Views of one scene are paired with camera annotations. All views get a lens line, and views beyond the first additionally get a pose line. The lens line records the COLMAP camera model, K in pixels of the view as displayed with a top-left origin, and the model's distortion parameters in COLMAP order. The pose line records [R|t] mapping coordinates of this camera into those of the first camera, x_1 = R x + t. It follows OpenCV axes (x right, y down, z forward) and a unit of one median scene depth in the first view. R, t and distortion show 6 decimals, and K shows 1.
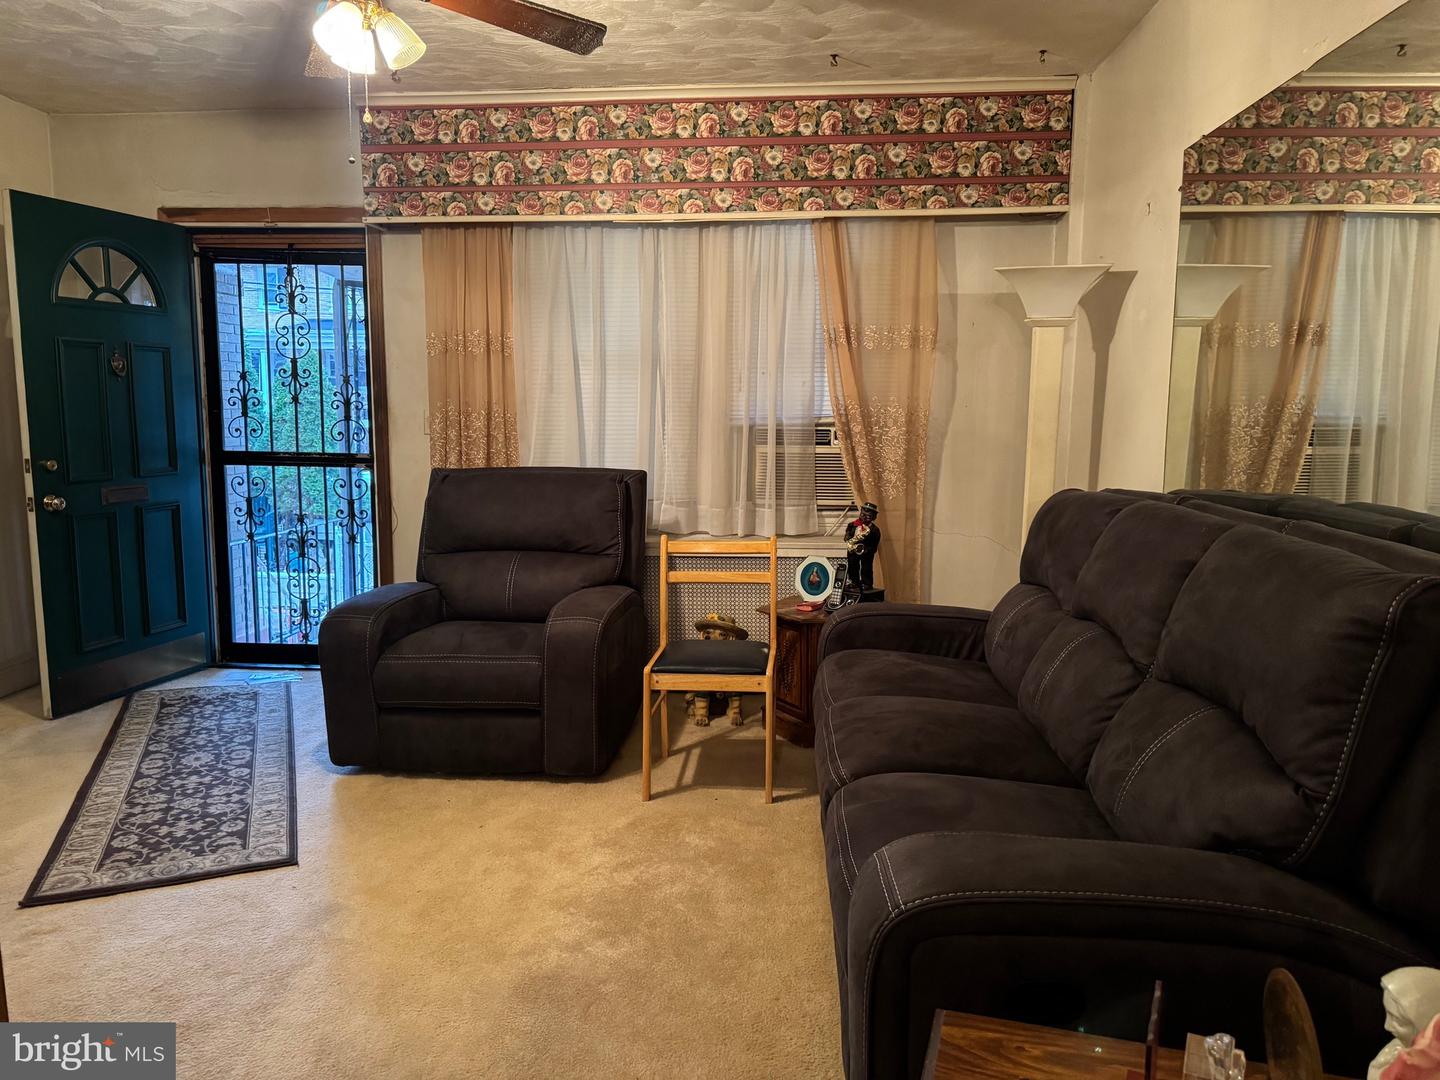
lens RADIAL K [[1028.6, 0, 712.0], [0, 1028.6, 542.8], [0, 0, 1]] dist [0.046484, -0.052964]
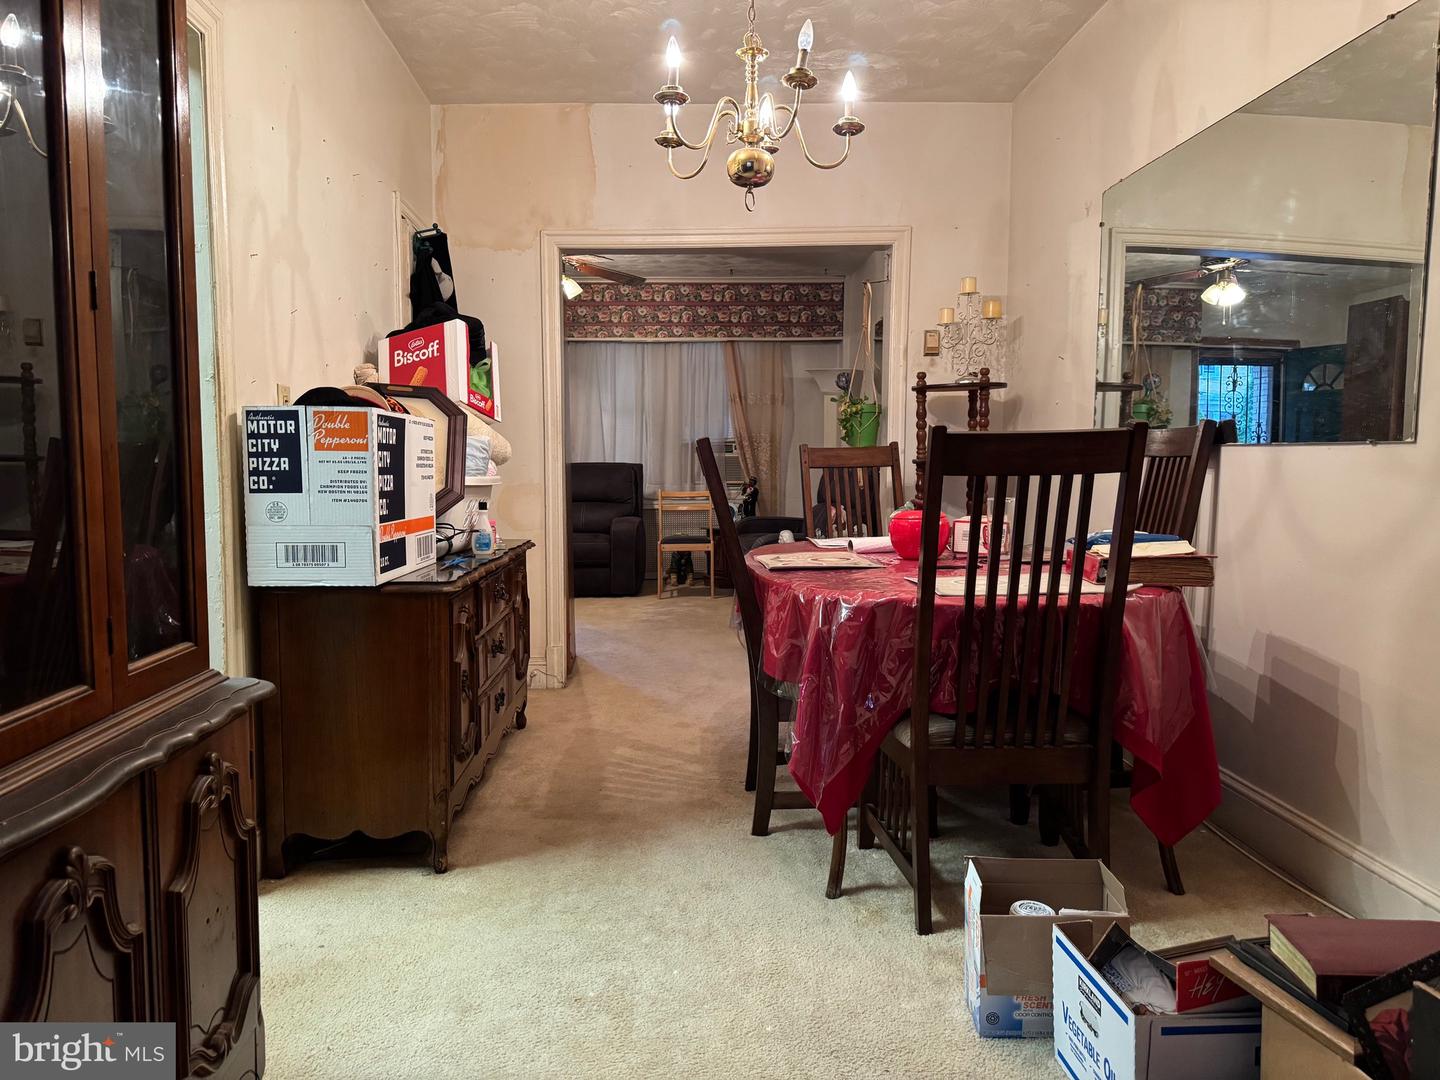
lens RADIAL K [[1028.6, 0, 723.1], [0, 1028.6, 540.7], [0, 0, 1]] dist [0.046484, -0.052964]
pose [[0.992445, -0.016351, 0.121598, -0.153843], [0.023213, 0.998204, -0.055233, 0.191943], [-0.120477, 0.057639, 0.991041, -0.994530]]
